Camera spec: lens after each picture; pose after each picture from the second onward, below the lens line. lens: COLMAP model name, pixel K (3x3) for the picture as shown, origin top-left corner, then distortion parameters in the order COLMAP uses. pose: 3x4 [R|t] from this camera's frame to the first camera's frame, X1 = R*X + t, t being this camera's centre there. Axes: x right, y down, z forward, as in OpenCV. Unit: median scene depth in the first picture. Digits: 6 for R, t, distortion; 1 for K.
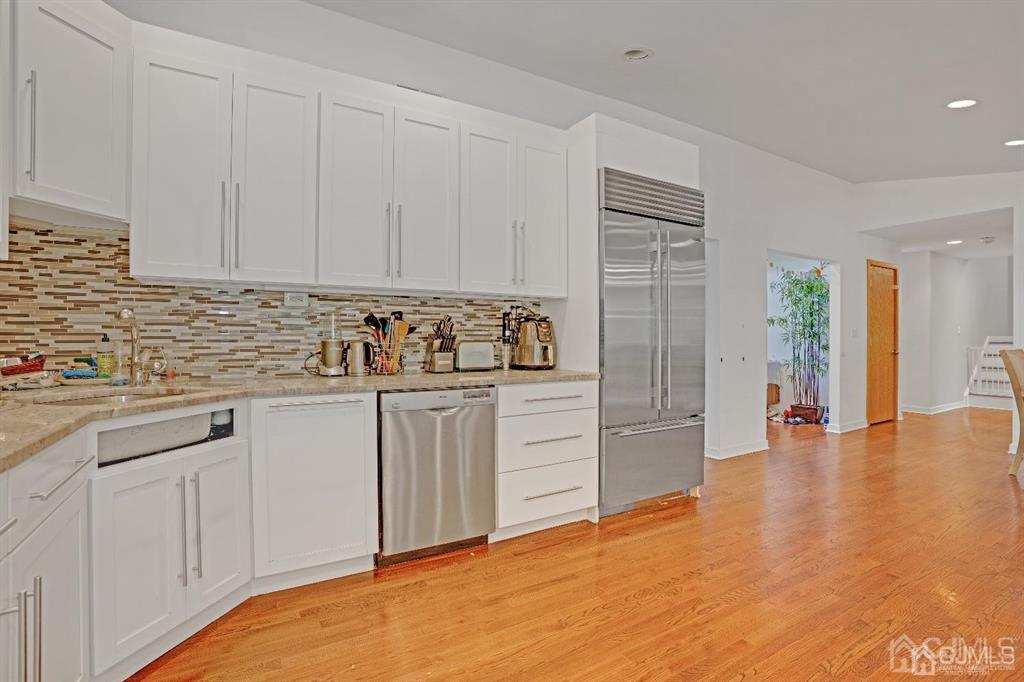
lens RADIAL K [[484.1, 0, 513.7], [0, 484.1, 340.0], [0, 0, 1]] dist [-0.048767, 0.009508]
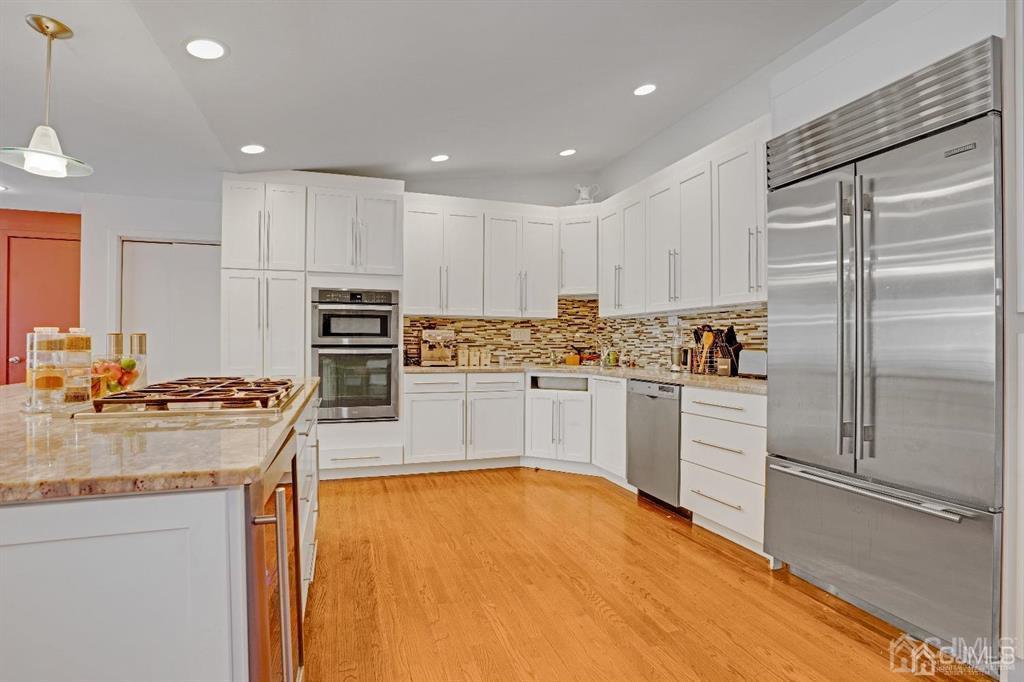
lens RADIAL K [[484.1, 0, 515.8], [0, 484.1, 343.4], [0, 0, 1]] dist [-0.048767, 0.009508]
pose [[-0.182366, -0.003248, -0.983225, 1.218960], [-0.011789, 0.999930, -0.001117, -0.003347], [0.983160, 0.011388, -0.182391, 0.819500]]
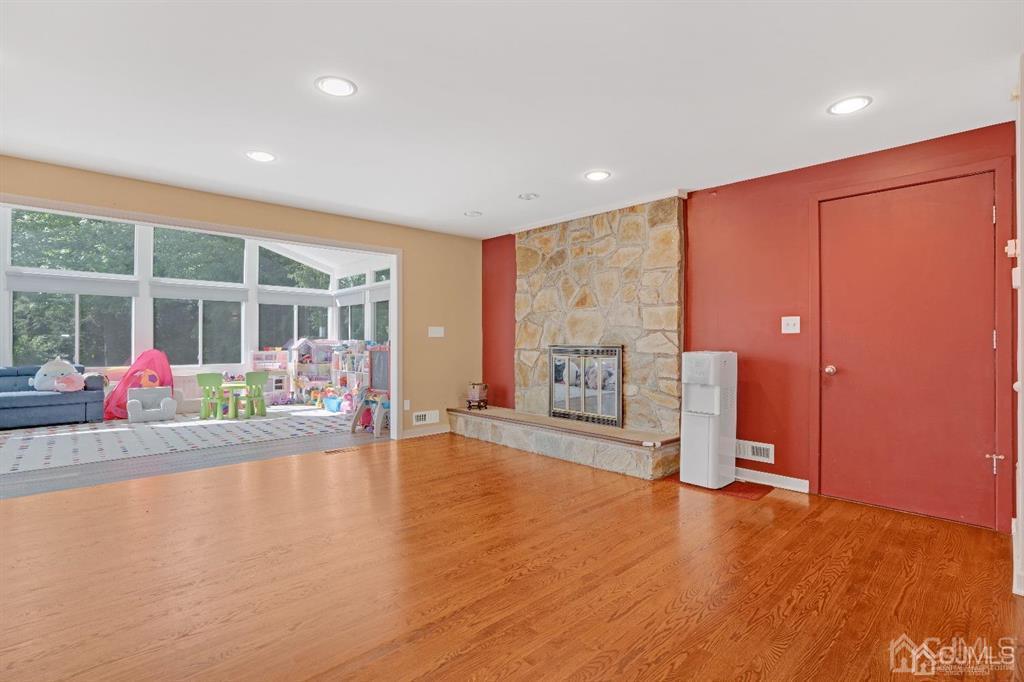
lens RADIAL K [[484.1, 0, 516.7], [0, 484.1, 336.8], [0, 0, 1]] dist [-0.048767, 0.009508]
pose [[-0.973310, -0.006527, -0.229402, 0.950569], [-0.005950, 0.999977, -0.003211, -0.003240], [0.229417, -0.001760, -0.973327, -0.365706]]
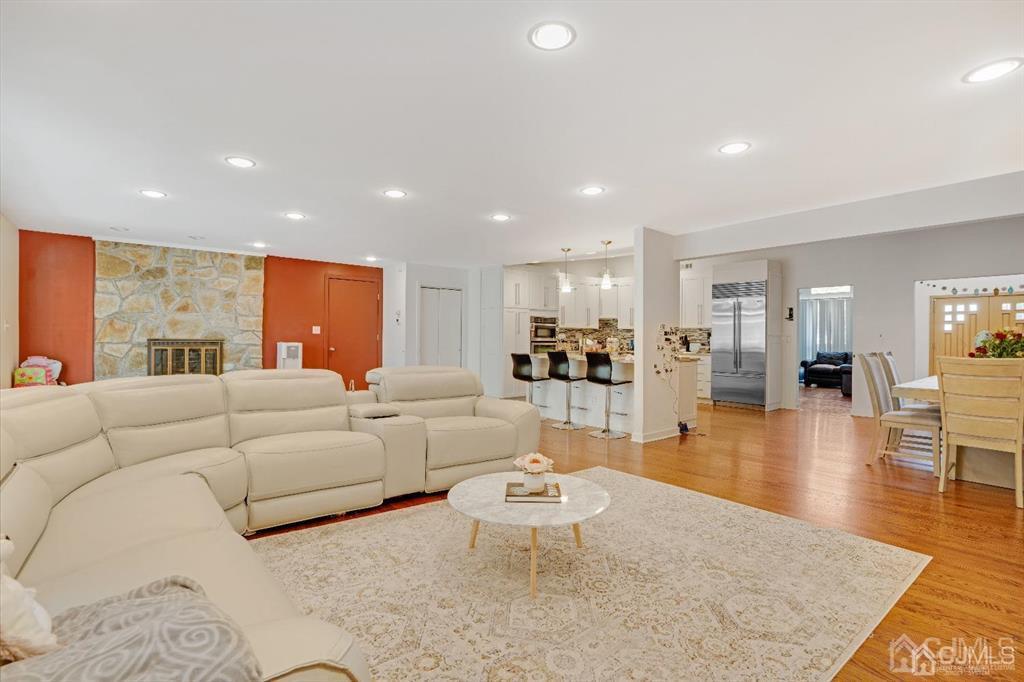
lens RADIAL K [[484.1, 0, 516.1], [0, 484.1, 340.7], [0, 0, 1]] dist [-0.048767, 0.009508]
pose [[0.182509, 0.001421, -0.983203, 3.270639], [-0.013451, 0.999909, -0.001051, 0.009531], [0.983112, 0.013417, 0.182511, -0.837976]]
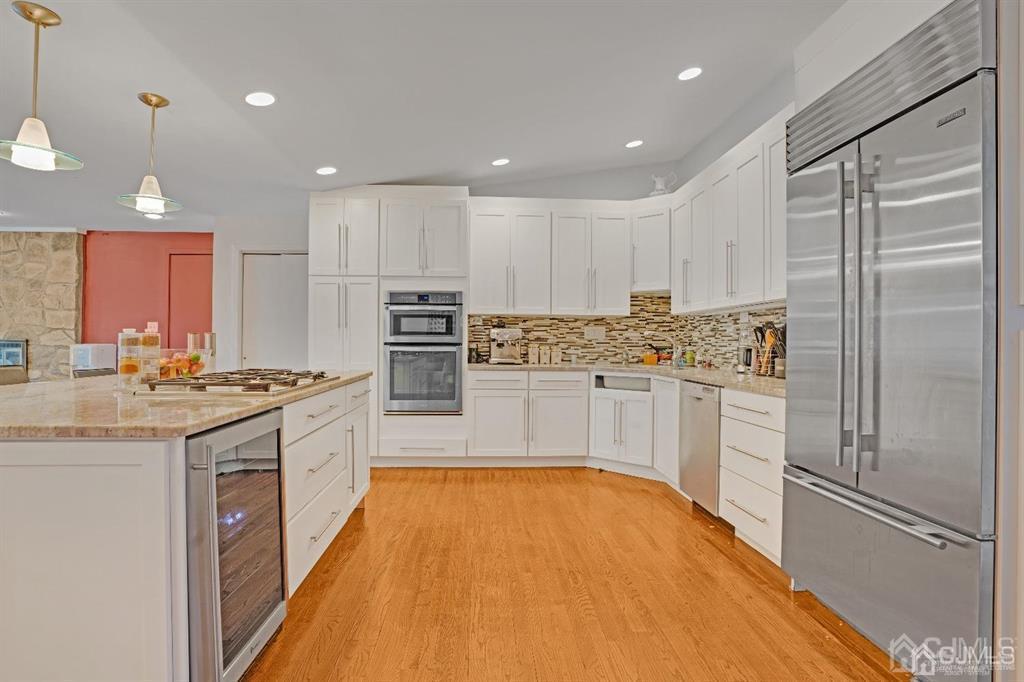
lens RADIAL K [[508.0, 0, 517.5], [0, 508.0, 340.7], [0, 0, 1]] dist [-0.044575, 0.007398]
pose [[-0.436570, -0.006595, -0.899646, 1.226654], [-0.013692, 0.999906, -0.000686, -0.004927], [0.899566, 0.012018, -0.436619, 1.091979]]
